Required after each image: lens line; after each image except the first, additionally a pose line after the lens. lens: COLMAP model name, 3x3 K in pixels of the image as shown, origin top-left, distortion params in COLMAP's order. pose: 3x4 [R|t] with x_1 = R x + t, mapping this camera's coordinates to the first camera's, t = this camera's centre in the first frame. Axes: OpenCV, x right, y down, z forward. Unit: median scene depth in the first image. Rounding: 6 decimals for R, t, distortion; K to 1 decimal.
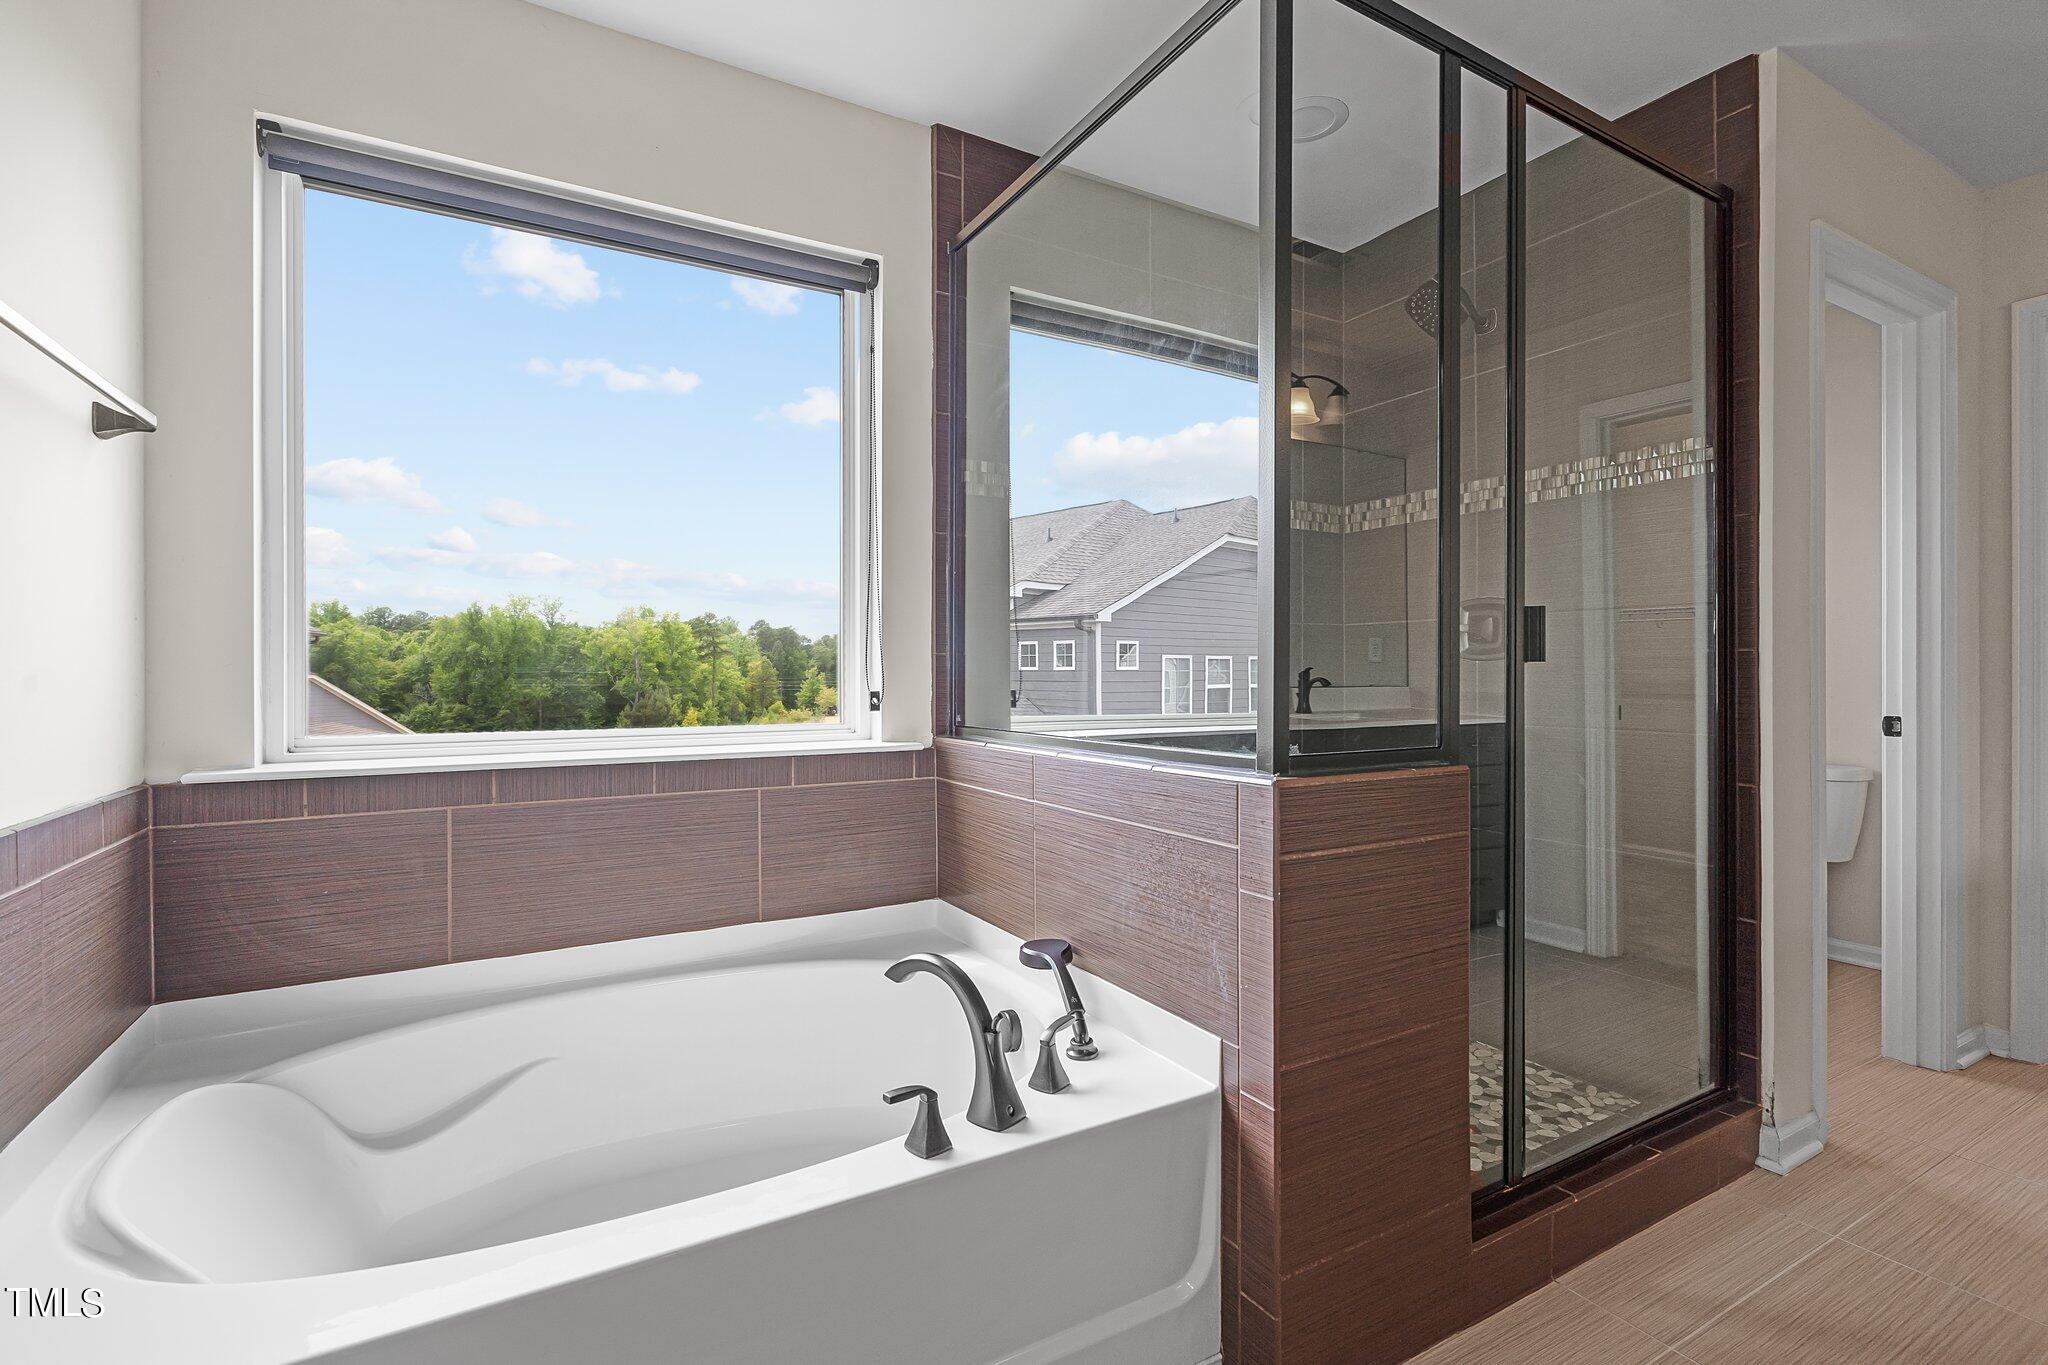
lens RADIAL K [[933.9, 0, 1023.7], [0, 933.9, 676.9], [0, 0, 1]] dist [-0.009438, 0.004640]
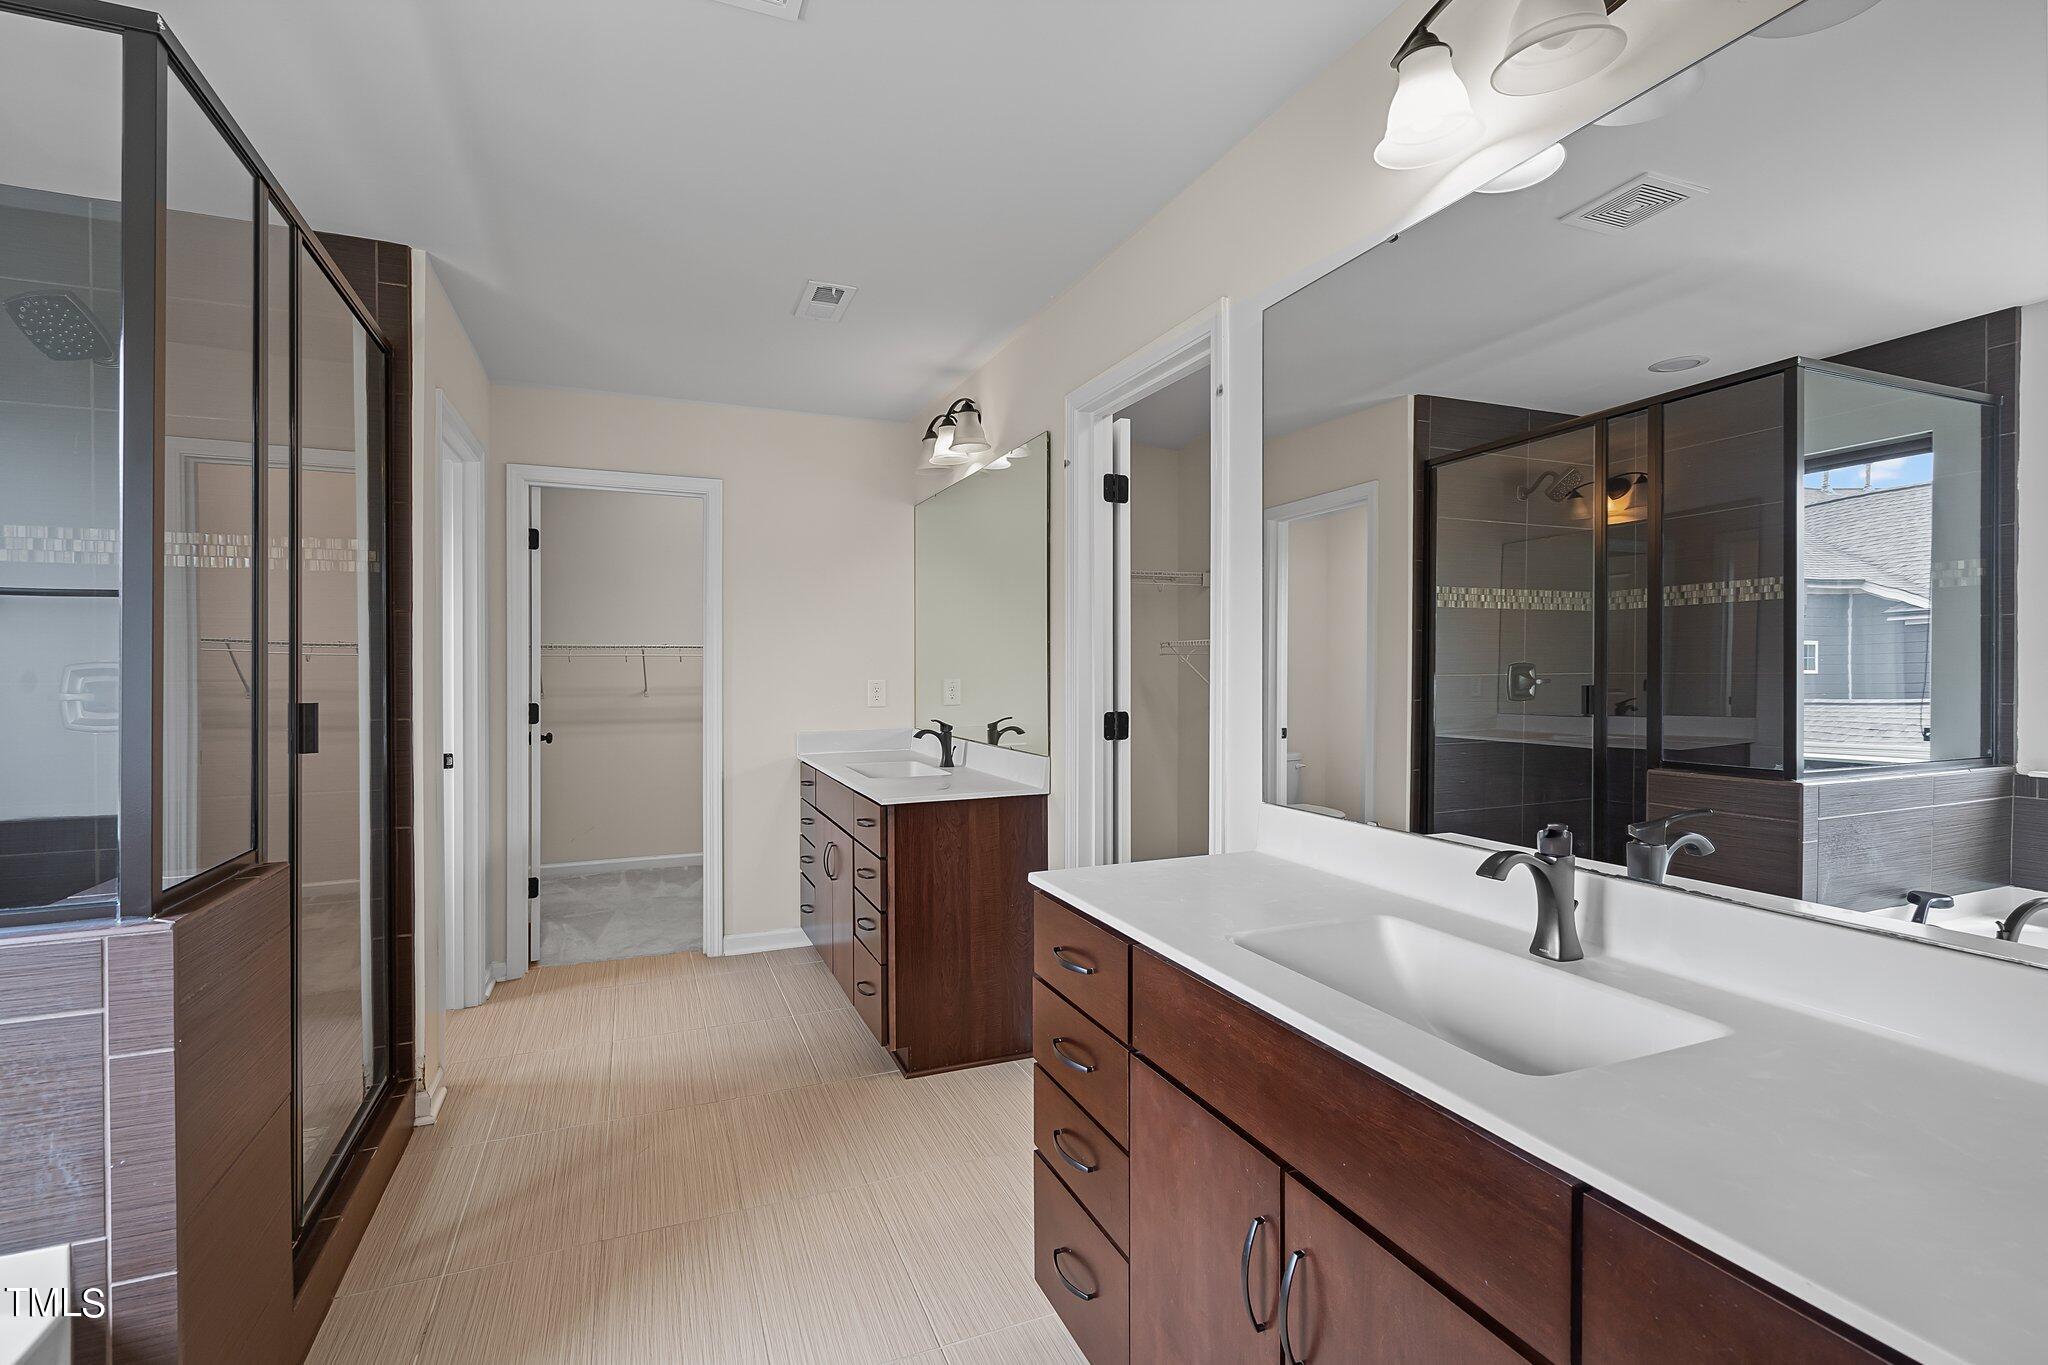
lens RADIAL K [[933.9, 0, 1026.9], [0, 933.9, 675.8], [0, 0, 1]] dist [-0.009438, 0.004640]
pose [[0.114570, -0.006147, 0.993396, -0.372721], [0.002921, 0.999979, 0.005851, -0.093774], [-0.993411, 0.002231, 0.114586, 0.024391]]
